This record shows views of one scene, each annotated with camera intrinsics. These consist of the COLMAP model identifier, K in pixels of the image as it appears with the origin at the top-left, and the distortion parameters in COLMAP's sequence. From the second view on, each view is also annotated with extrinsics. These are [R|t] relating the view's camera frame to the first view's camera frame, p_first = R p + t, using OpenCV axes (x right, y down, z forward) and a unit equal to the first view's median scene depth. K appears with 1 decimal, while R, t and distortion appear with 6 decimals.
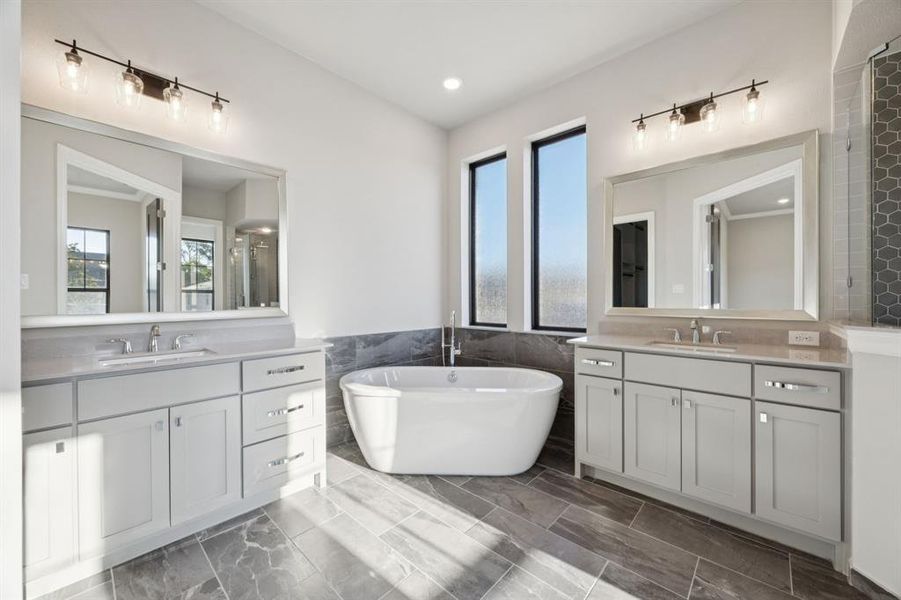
lens RADIAL K [[352.2, 0, 457.5], [0, 352.2, 300.1], [0, 0, 1]] dist [-0.000043, 0.000152]
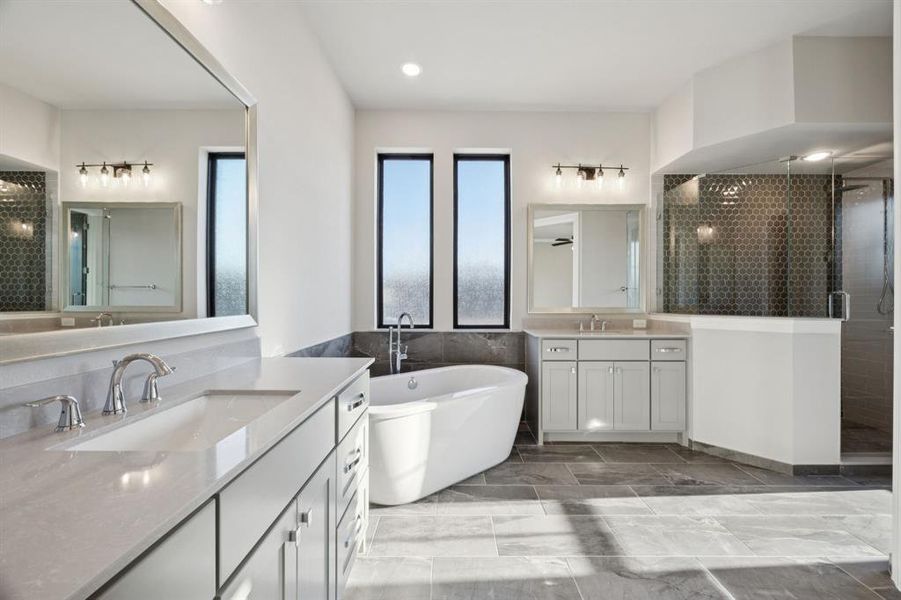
lens RADIAL K [[352.2, 0, 457.5], [0, 352.2, 300.1], [0, 0, 1]] dist [-0.000043, 0.000152]
pose [[0.731885, 0.002315, 0.681424, -0.707626], [-0.001534, 0.999997, -0.001750, -0.001685], [-0.681426, 0.000236, 0.731887, 0.292623]]
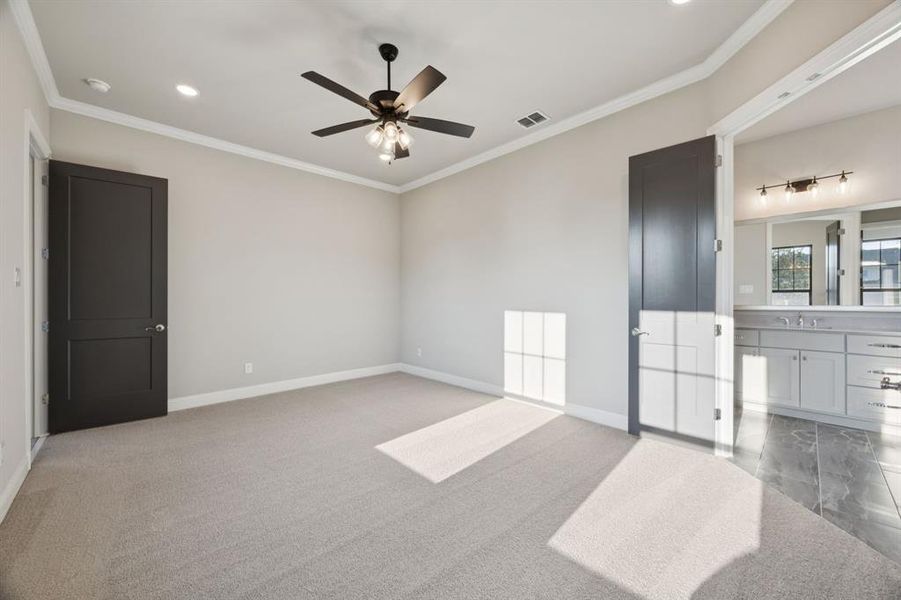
lens RADIAL K [[337.8, 0, 449.5], [0, 337.8, 297.6], [0, 0, 1]] dist [0.000087, 0.000031]
pose [[-0.075183, 0.002134, -0.997168, 0.960832], [-0.002340, 0.999995, 0.002317, -0.002234], [0.997167, 0.002507, -0.075177, -0.655247]]
